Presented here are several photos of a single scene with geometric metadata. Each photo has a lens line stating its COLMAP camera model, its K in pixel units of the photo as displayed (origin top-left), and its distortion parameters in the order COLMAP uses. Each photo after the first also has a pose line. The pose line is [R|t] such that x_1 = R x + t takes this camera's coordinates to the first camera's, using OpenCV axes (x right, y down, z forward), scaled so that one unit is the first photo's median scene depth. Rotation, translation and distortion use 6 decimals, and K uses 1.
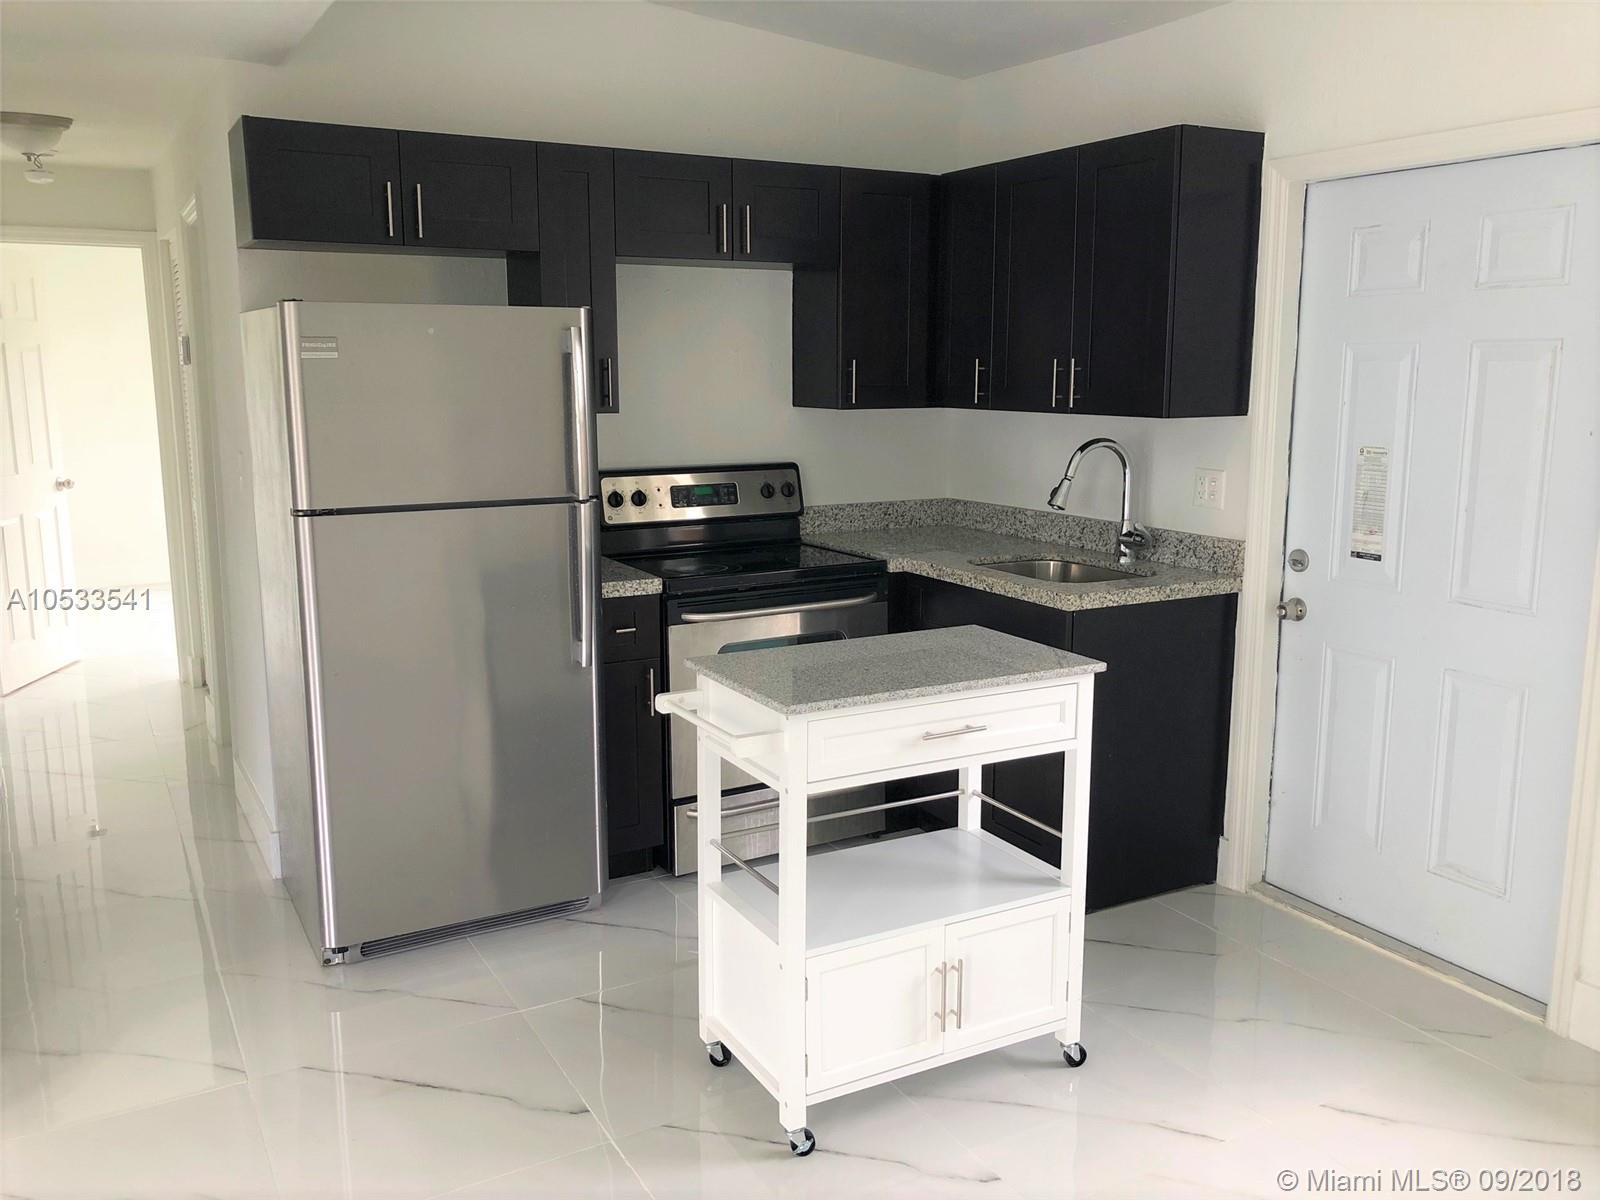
lens RADIAL K [[1311.0, 0, 797.7], [0, 1311.0, 575.0], [0, 0, 1]] dist [0.005233, -0.025492]
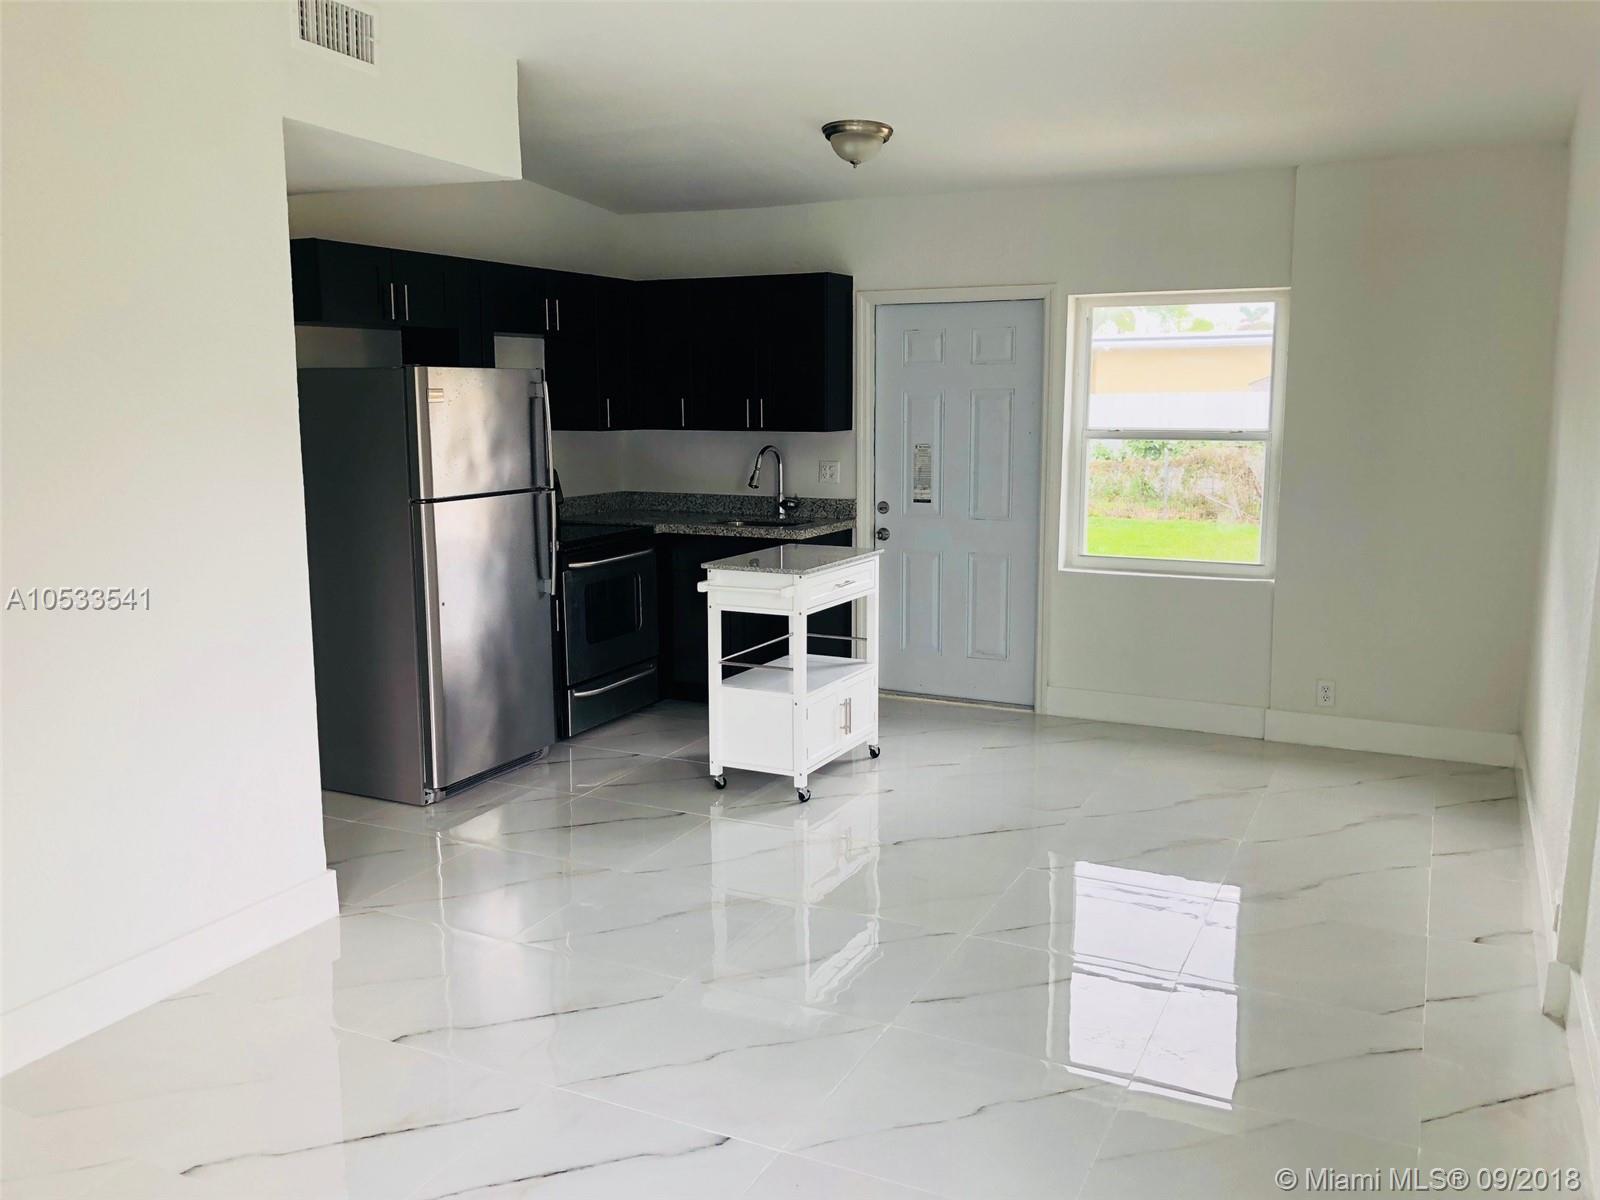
lens RADIAL K [[1311.0, 0, 796.9], [0, 1311.0, 601.7], [0, 0, 1]] dist [0.005233, -0.025492]
pose [[0.821144, -0.092559, 0.563165, -0.764218], [0.094658, 0.995182, 0.025544, 0.061601], [-0.562817, 0.032332, 0.825949, -0.449087]]
